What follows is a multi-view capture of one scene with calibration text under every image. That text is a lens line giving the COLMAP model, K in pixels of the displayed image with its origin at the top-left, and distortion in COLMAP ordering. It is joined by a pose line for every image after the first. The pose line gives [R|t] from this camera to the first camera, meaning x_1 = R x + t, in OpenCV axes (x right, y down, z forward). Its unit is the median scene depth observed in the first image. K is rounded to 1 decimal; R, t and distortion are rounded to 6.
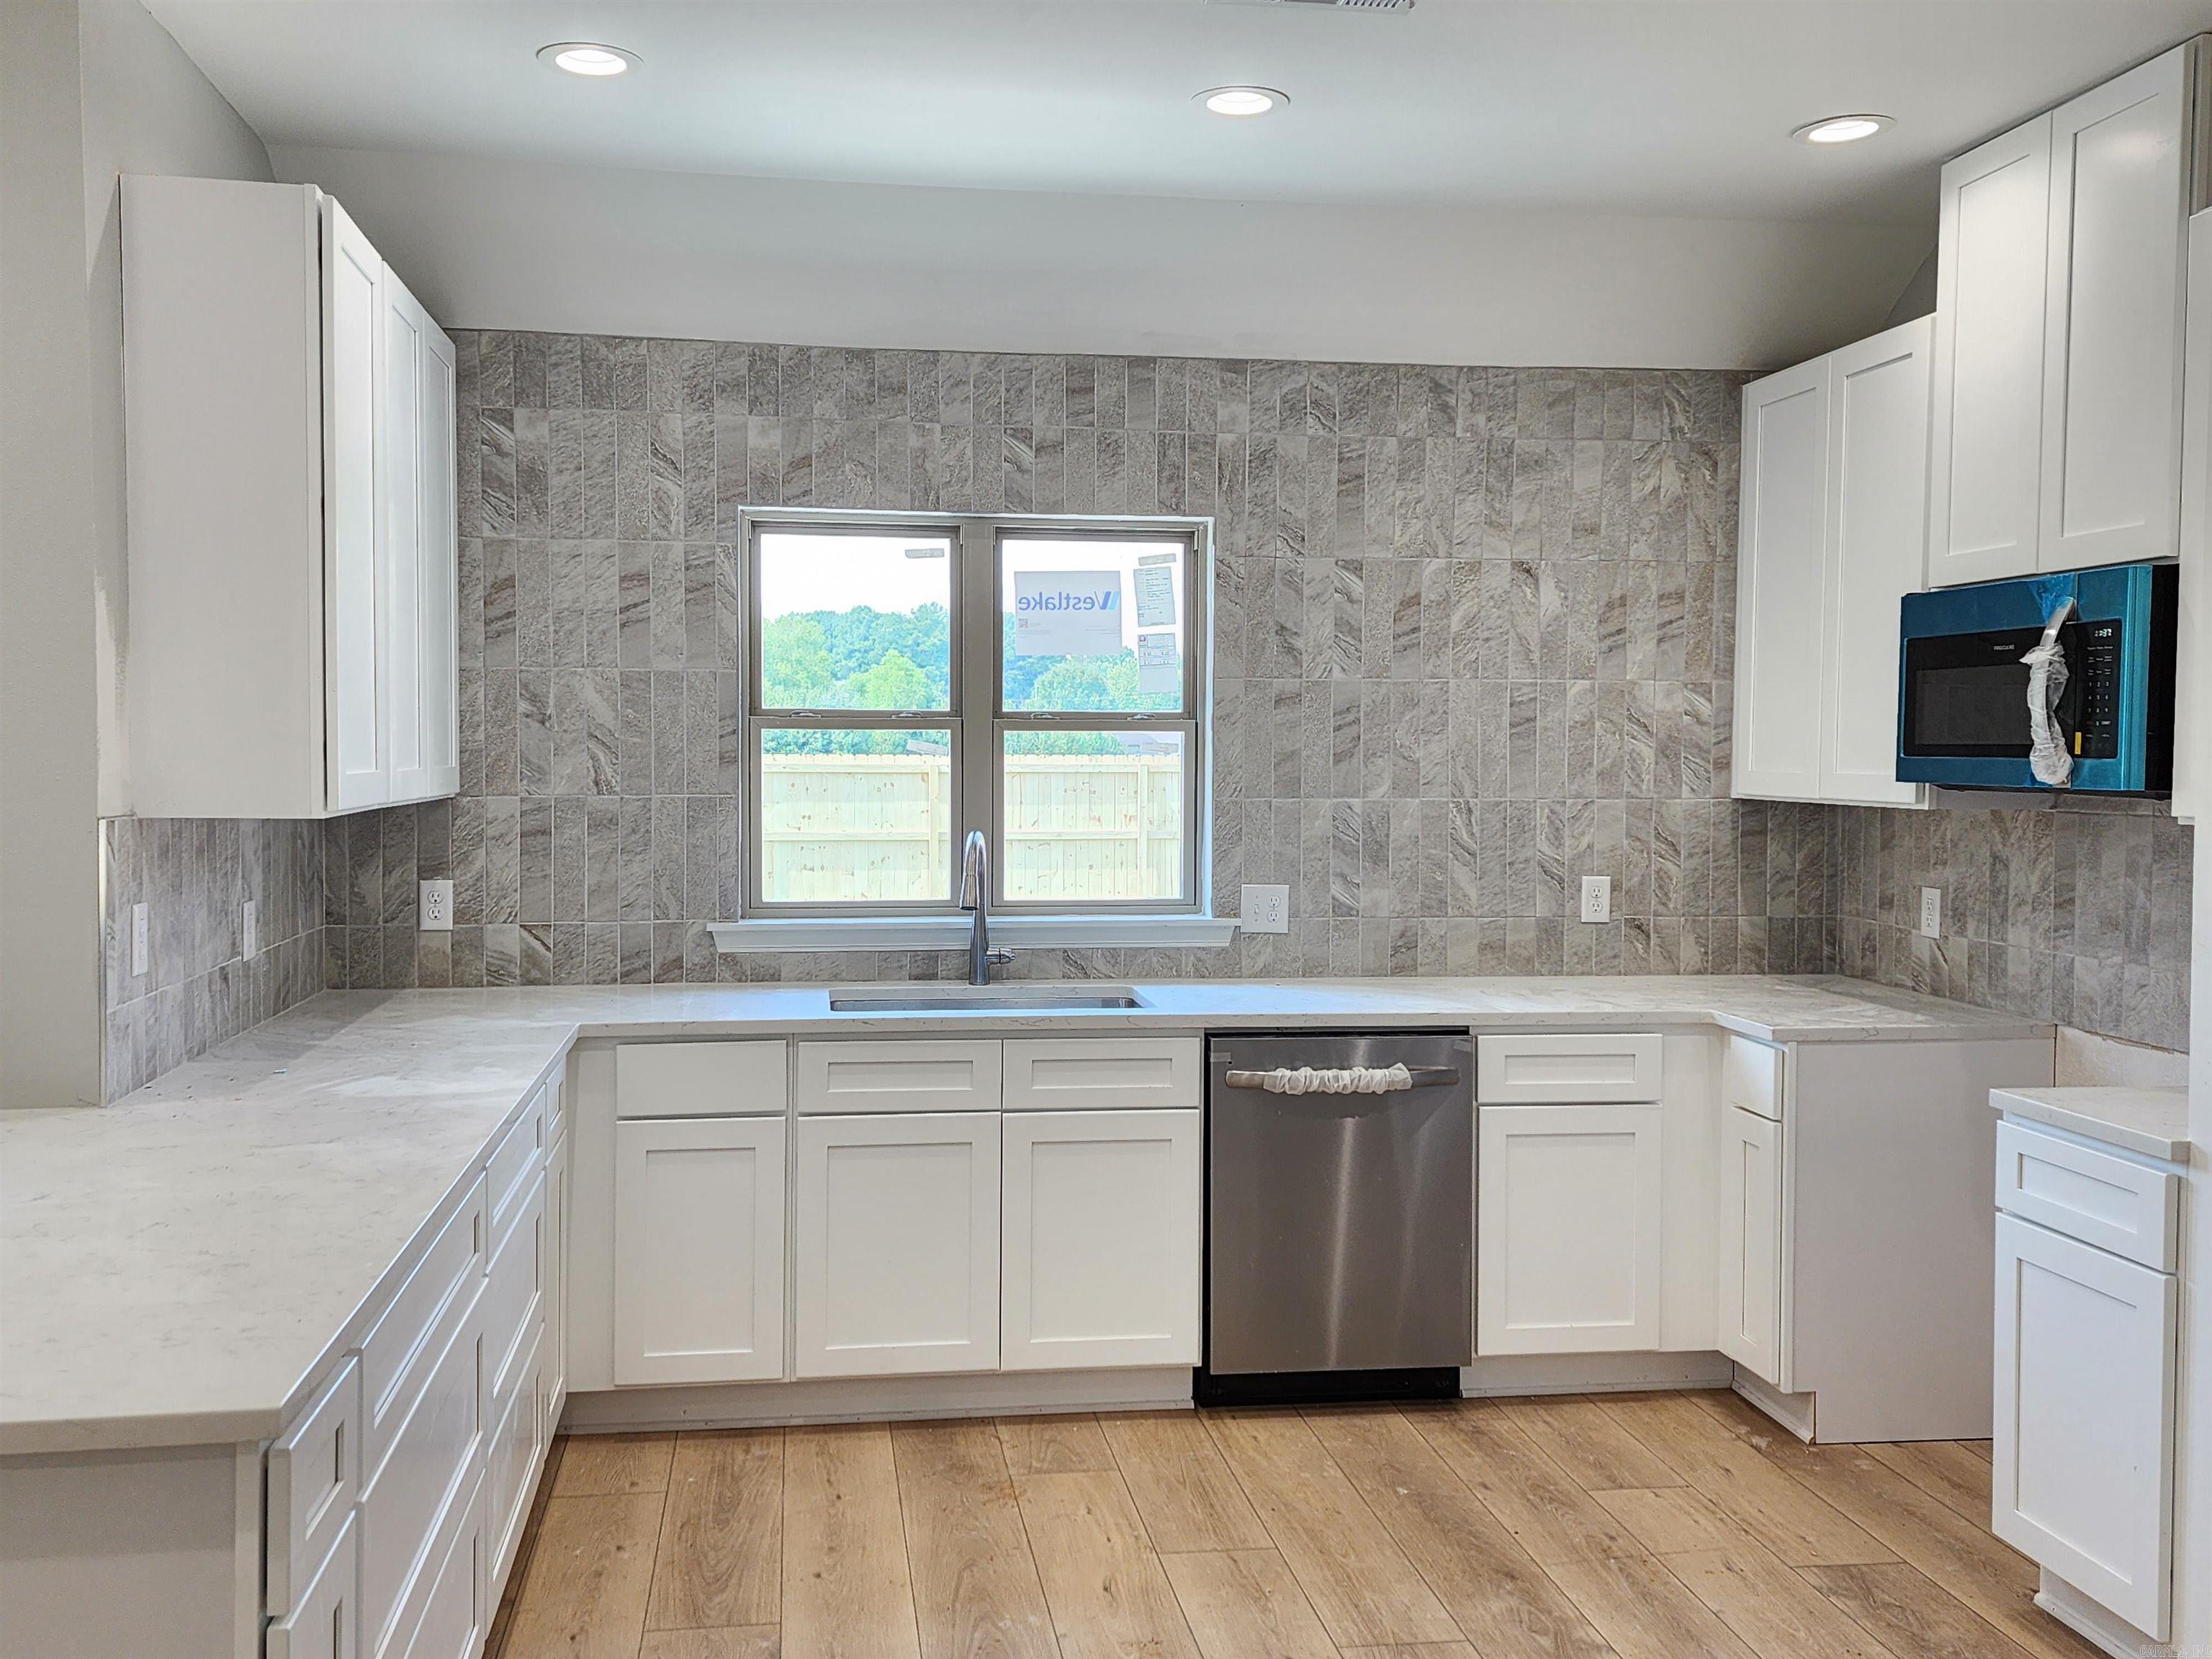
lens RADIAL K [[1967.0, 0, 1083.6], [0, 1967.0, 823.8], [0, 0, 1]] dist [0.133401, -0.197860]
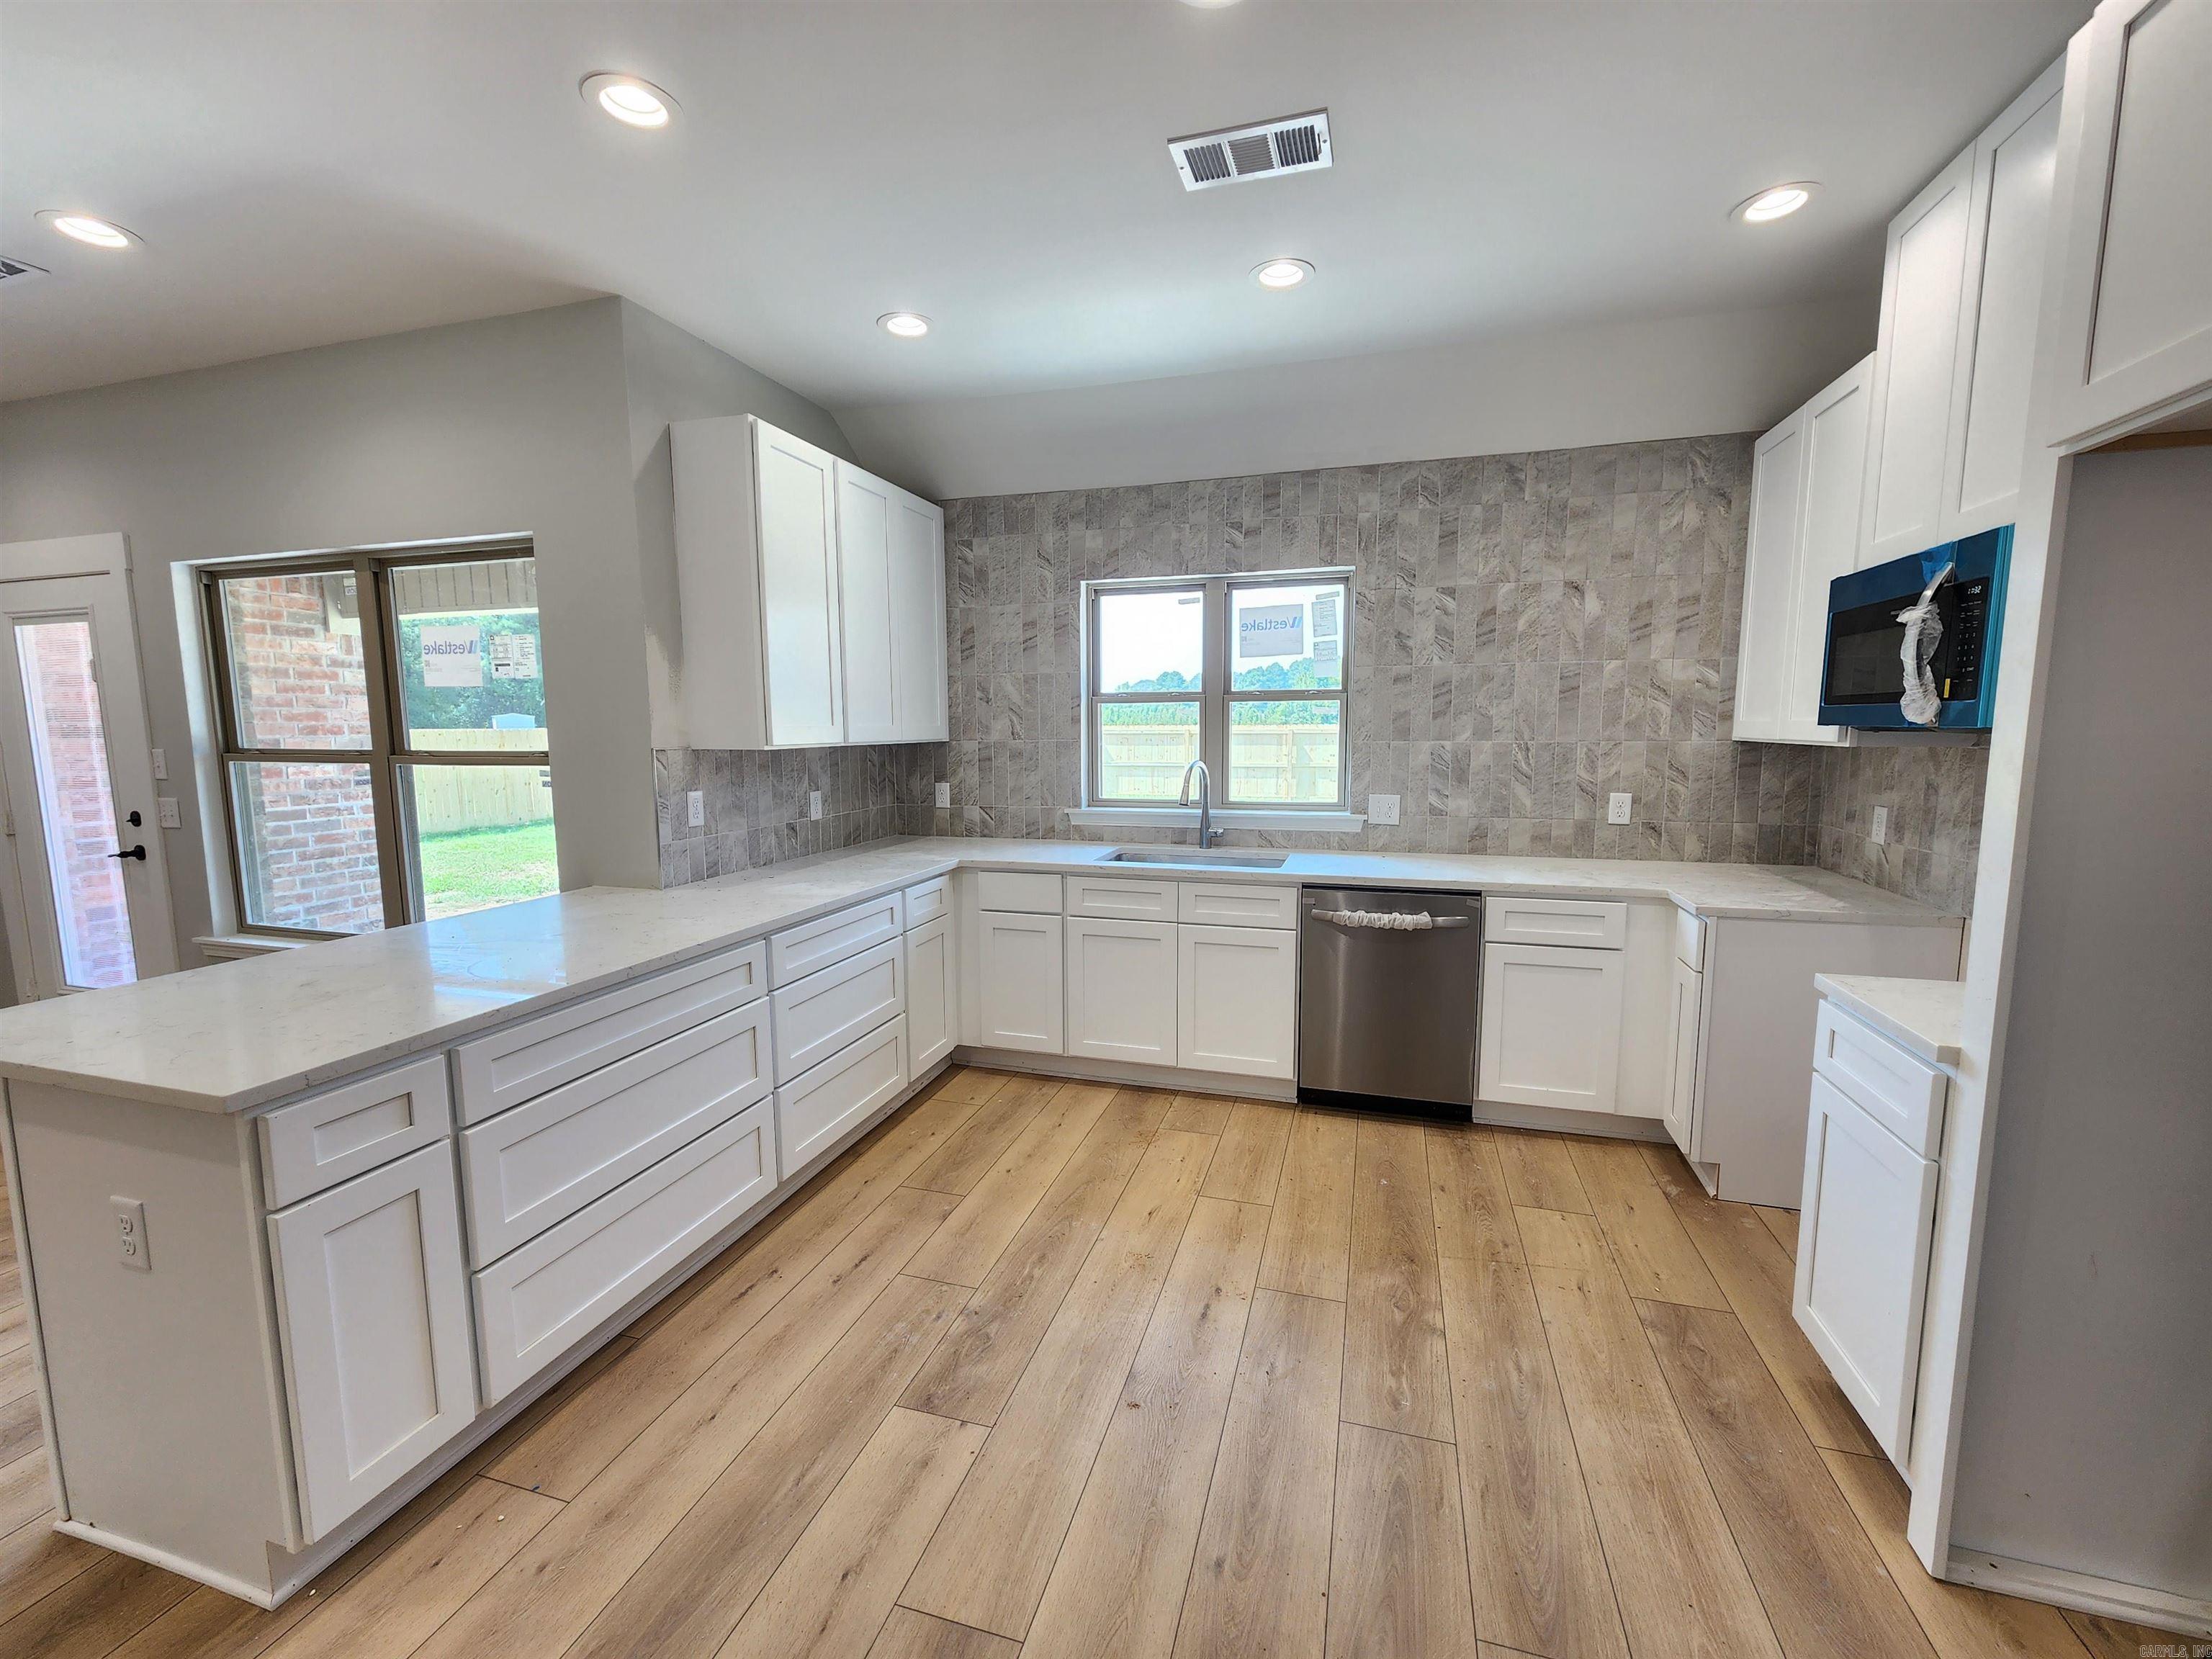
lens RADIAL K [[908.8, 0, 1114.7], [0, 908.8, 831.1], [0, 0, 1]] dist [0.001602, -0.000788]
pose [[0.908822, 0.038476, -0.415406, 0.210820], [-0.005950, 0.996832, 0.079311, 0.003054], [0.417142, -0.069608, 0.906172, 0.235625]]
